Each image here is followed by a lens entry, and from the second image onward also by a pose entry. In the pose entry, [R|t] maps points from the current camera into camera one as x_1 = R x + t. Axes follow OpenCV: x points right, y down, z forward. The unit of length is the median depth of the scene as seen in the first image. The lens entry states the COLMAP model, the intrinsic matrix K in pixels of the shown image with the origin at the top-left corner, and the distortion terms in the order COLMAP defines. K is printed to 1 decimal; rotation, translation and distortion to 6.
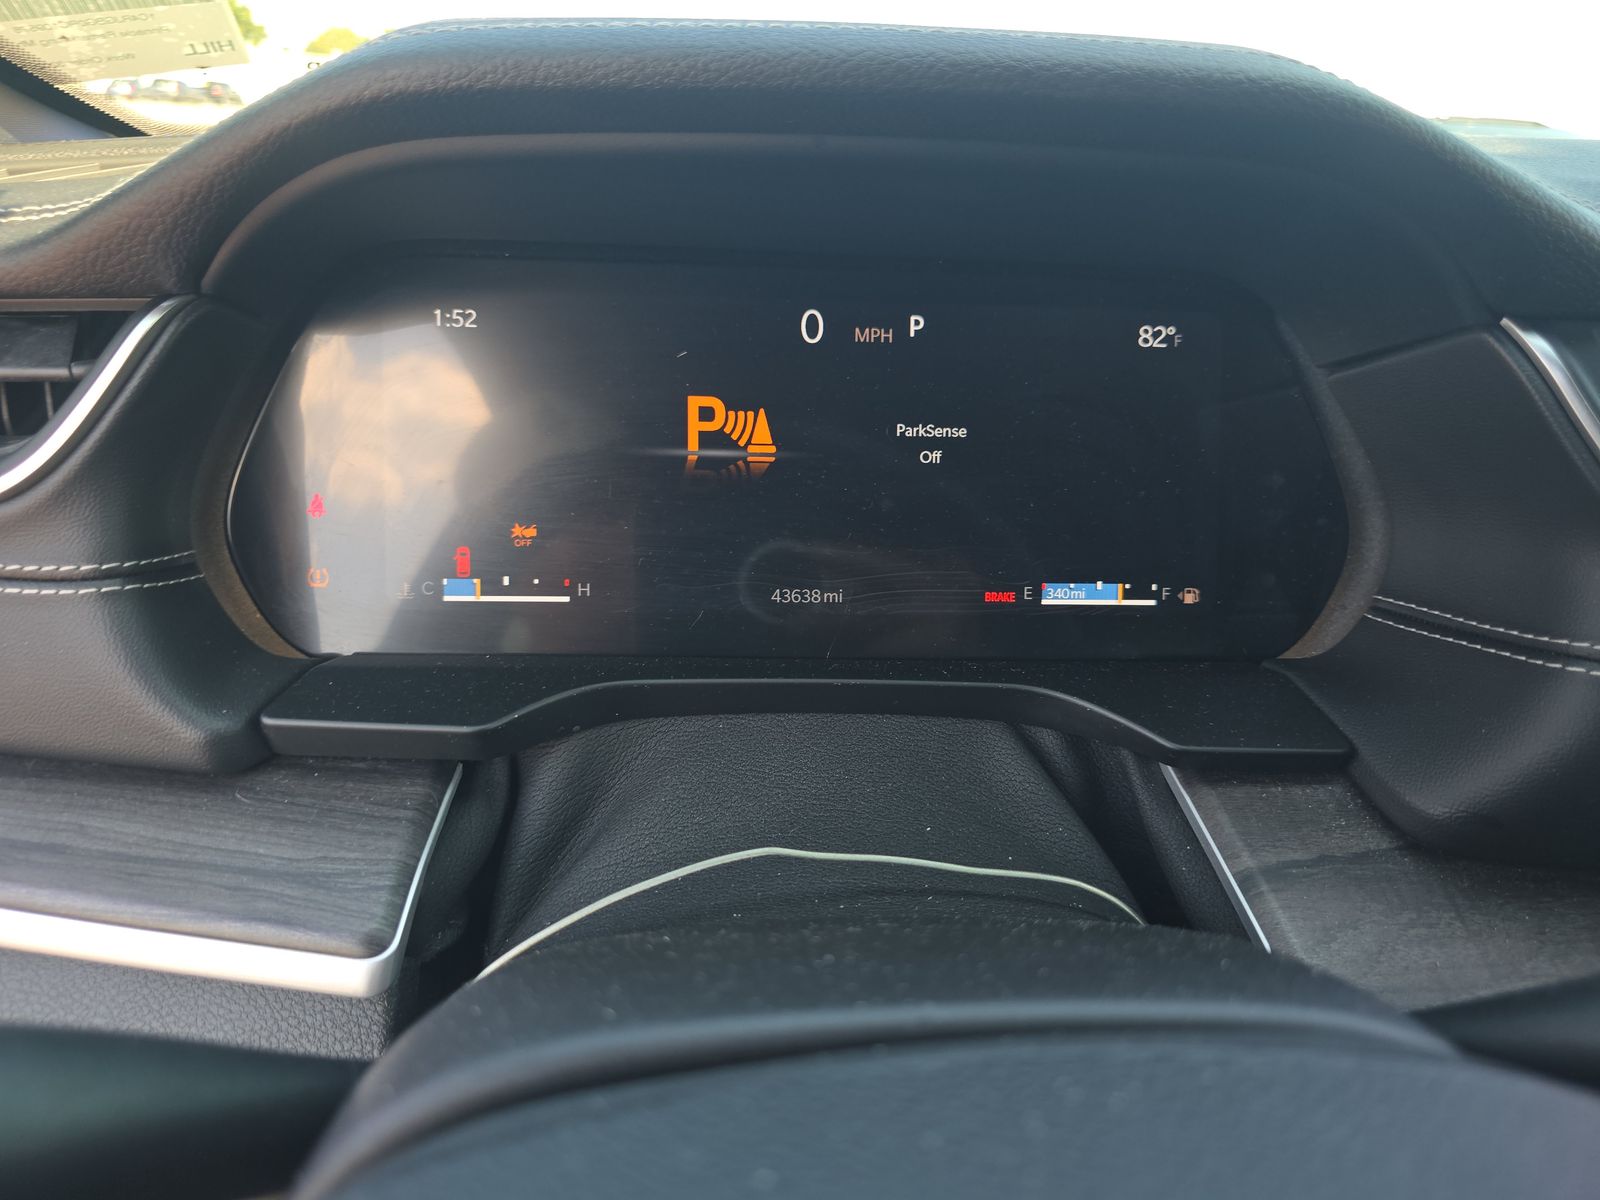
lens RADIAL K [[1096.1, 0, 800.0], [0, 1096.1, 600.0], [0, 0, 1]] dist [0.057573, -0.064190]
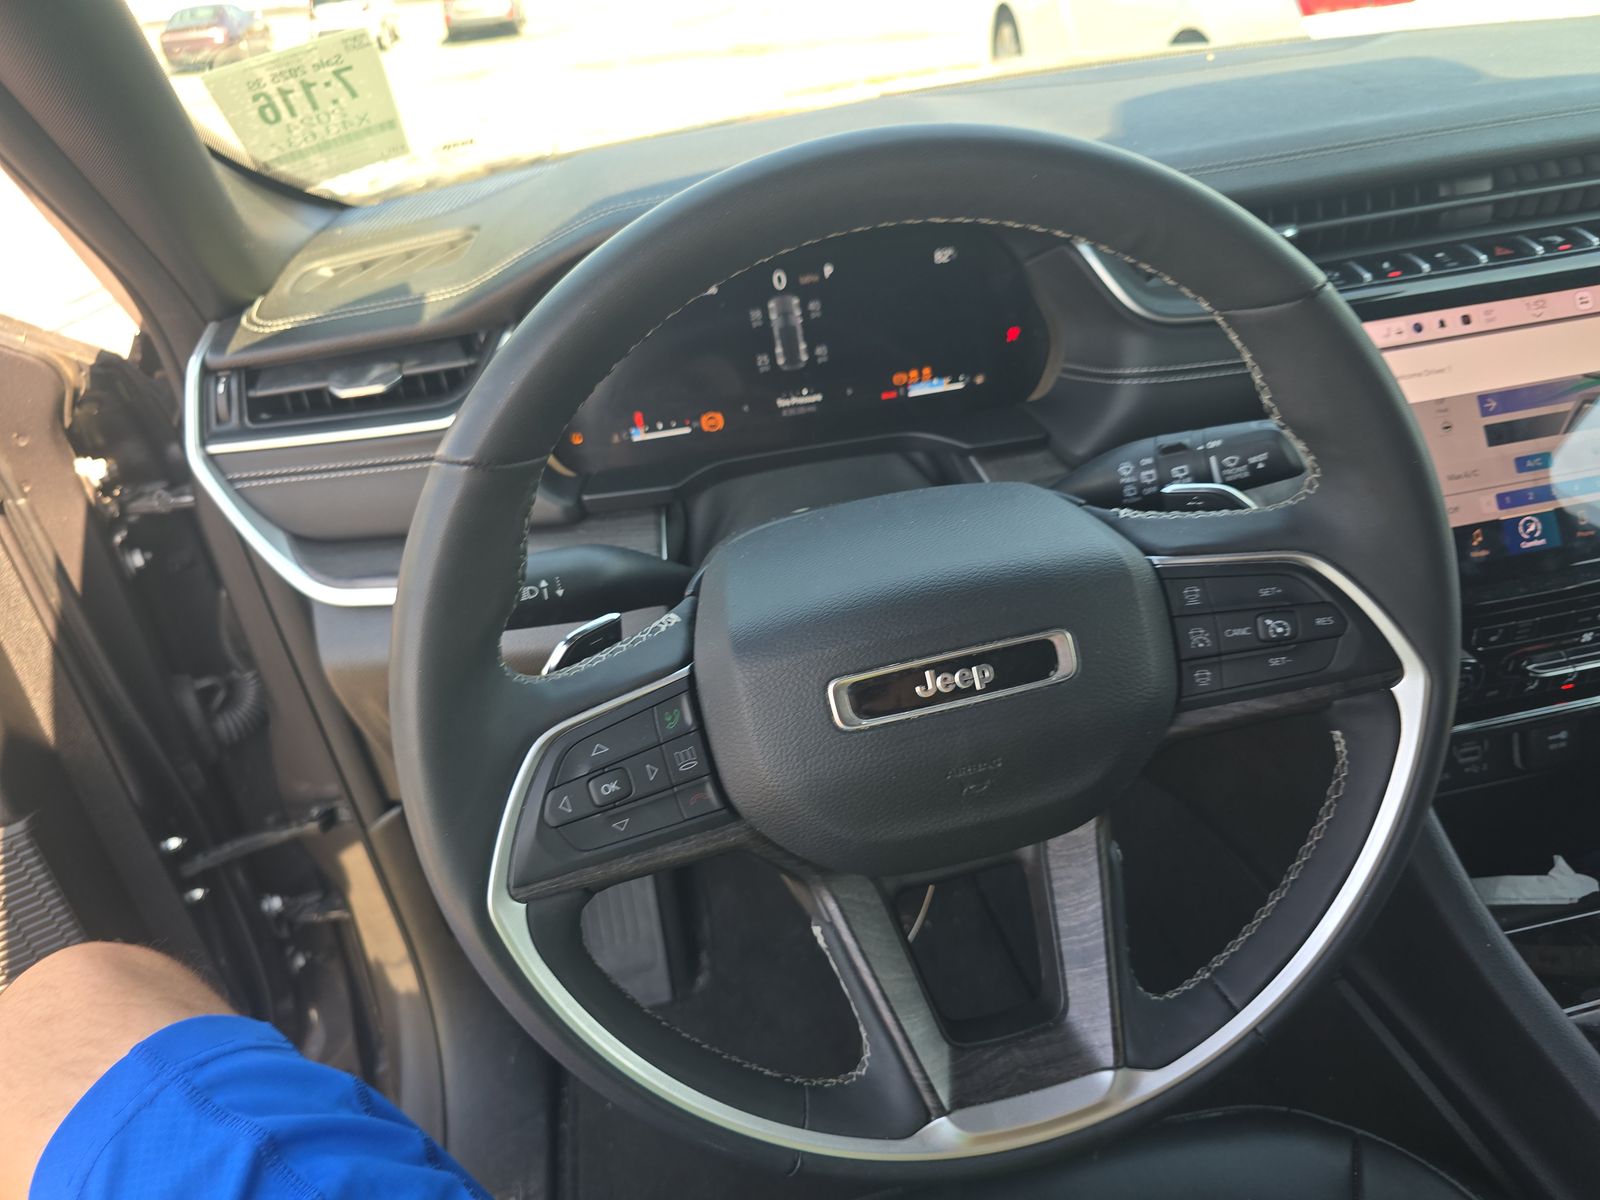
lens RADIAL K [[1096.1, 0, 800.0], [0, 1096.1, 600.0], [0, 0, 1]] dist [0.057573, -0.064190]
pose [[0.984910, -0.171996, 0.019222, -0.102640], [0.167924, 0.976608, 0.134309, 0.076031], [-0.041873, -0.129054, 0.990753, -1.238339]]
